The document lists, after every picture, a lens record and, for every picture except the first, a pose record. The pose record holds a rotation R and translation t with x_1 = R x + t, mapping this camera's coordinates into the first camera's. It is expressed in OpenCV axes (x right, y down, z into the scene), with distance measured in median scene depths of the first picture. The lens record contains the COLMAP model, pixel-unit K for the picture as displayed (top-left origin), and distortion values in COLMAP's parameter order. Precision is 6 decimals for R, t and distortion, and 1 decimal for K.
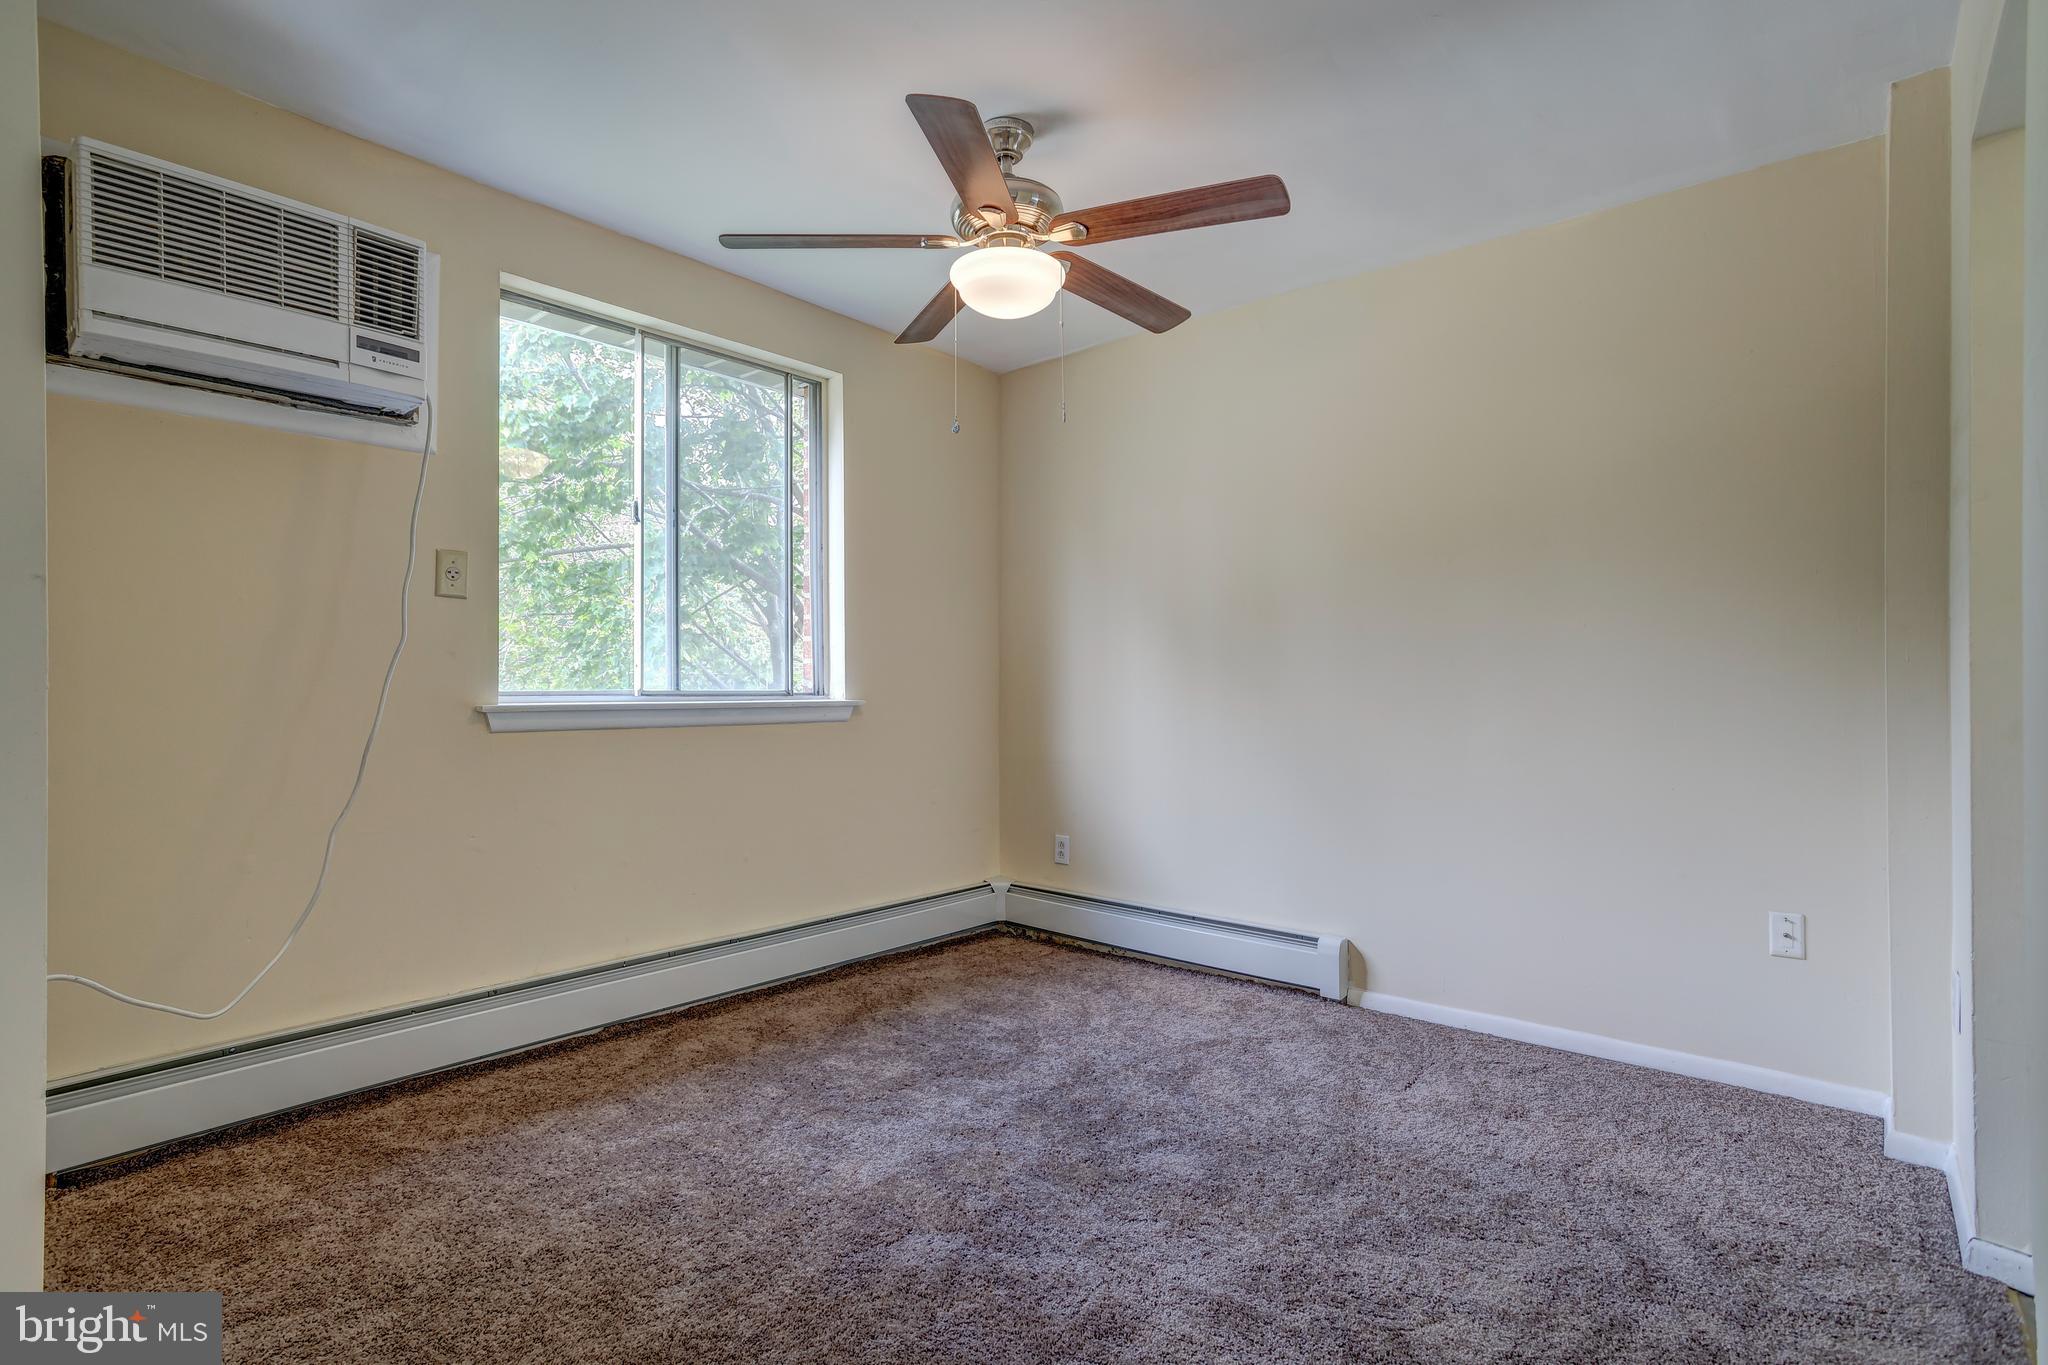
lens RADIAL K [[982.1, 0, 1014.4], [0, 982.1, 675.9], [0, 0, 1]] dist [-0.054069, 0.032557]
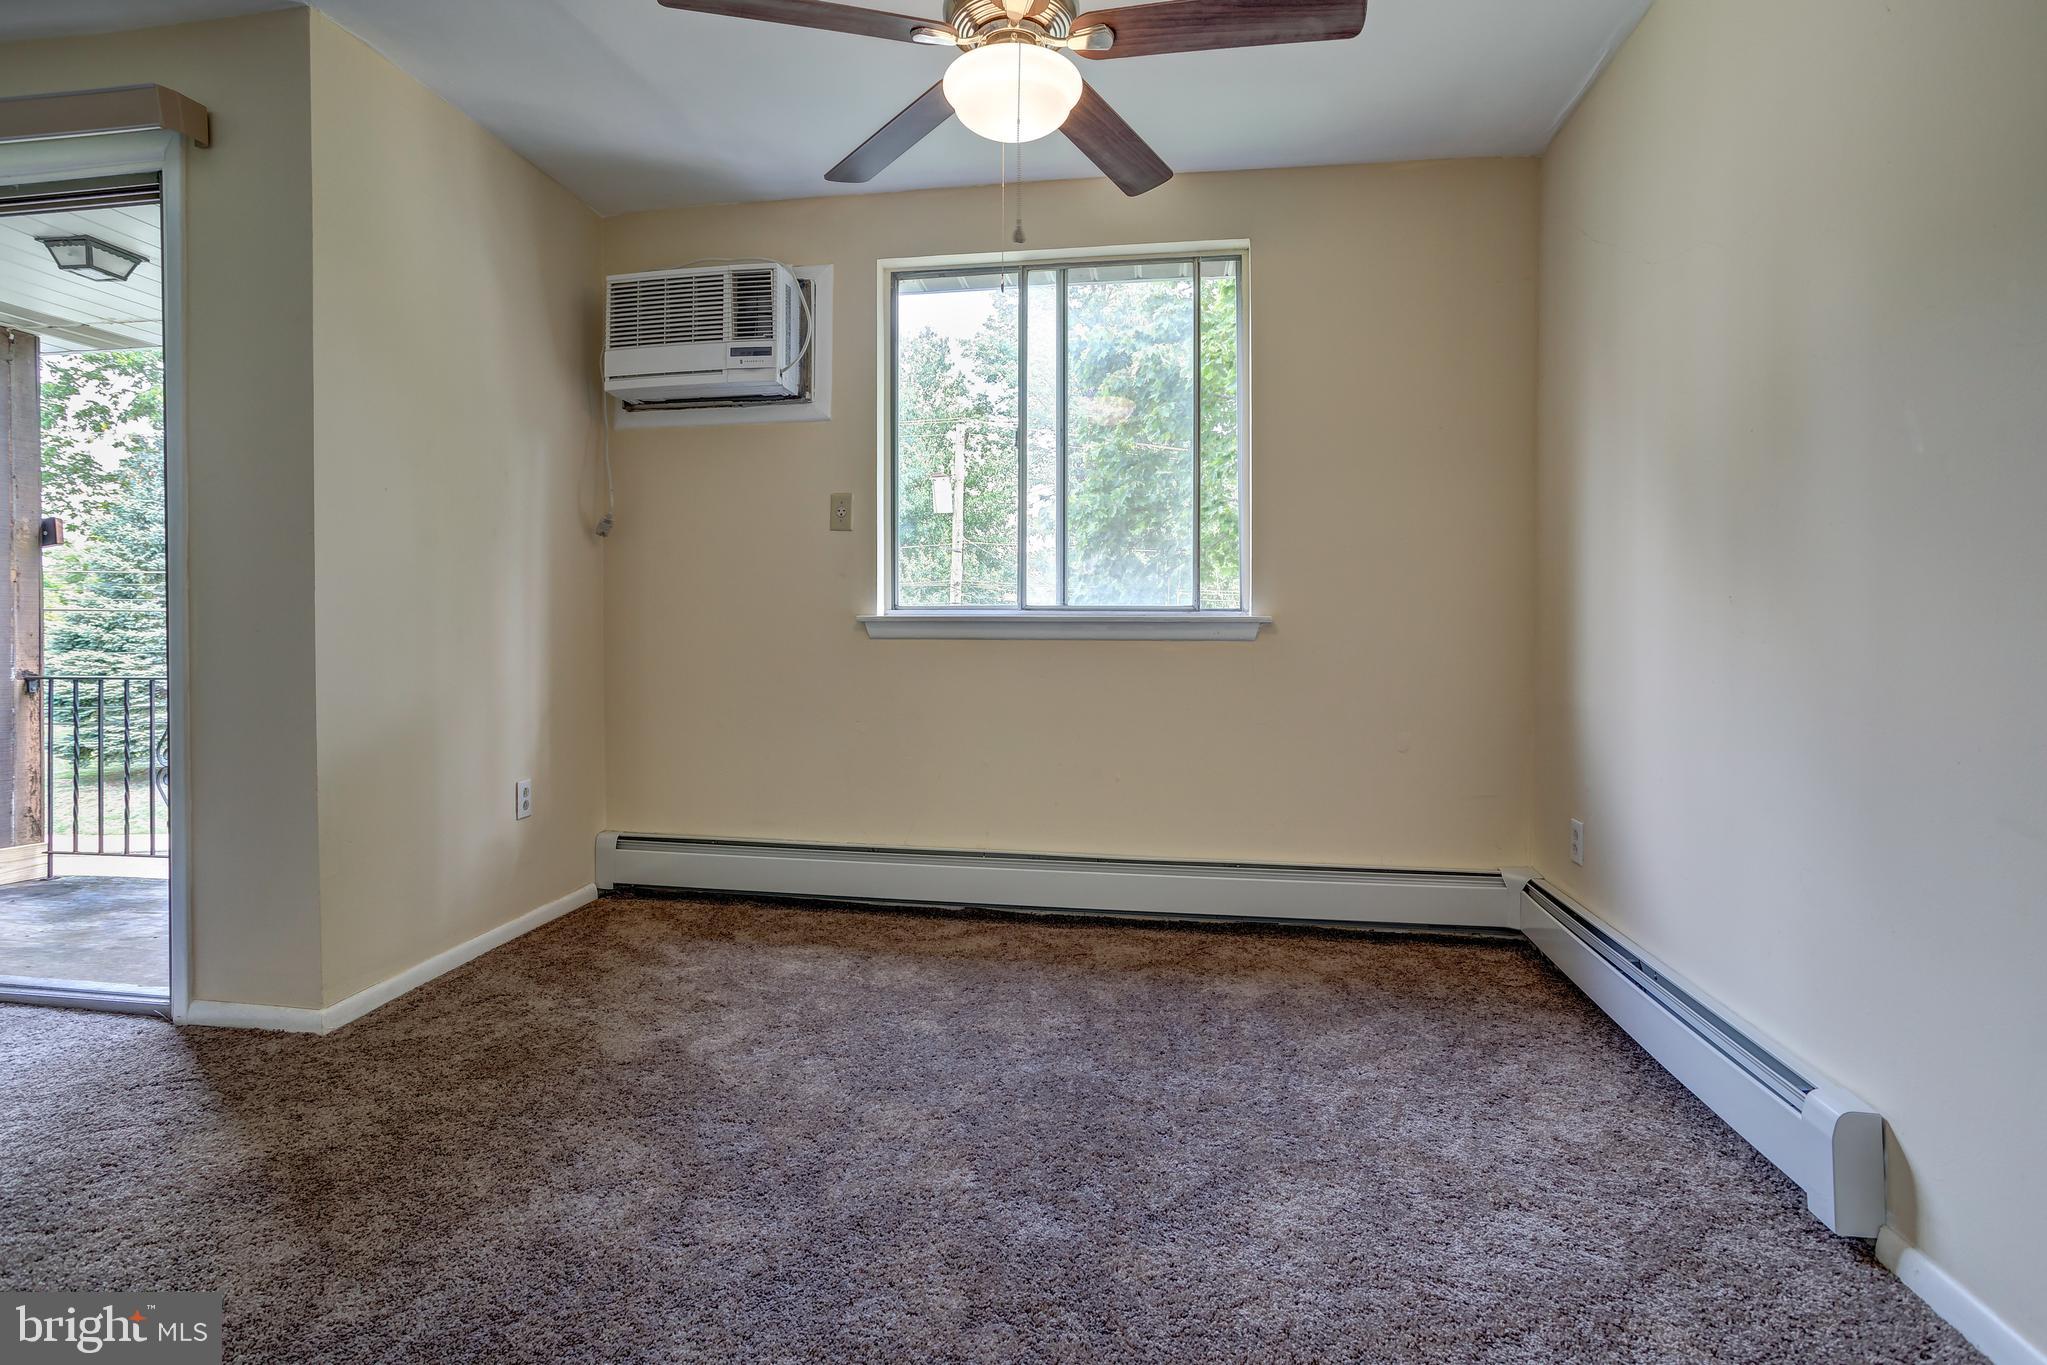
lens RADIAL K [[1010.0, 0, 1025.4], [0, 1010.0, 641.5], [0, 0, 1]] dist [-0.038236, 0.036685]
pose [[0.520478, 0.010052, -0.853816, 0.547940], [0.007104, 0.999845, 0.016102, 0.035662], [0.853845, -0.014446, 0.520326, 0.418597]]
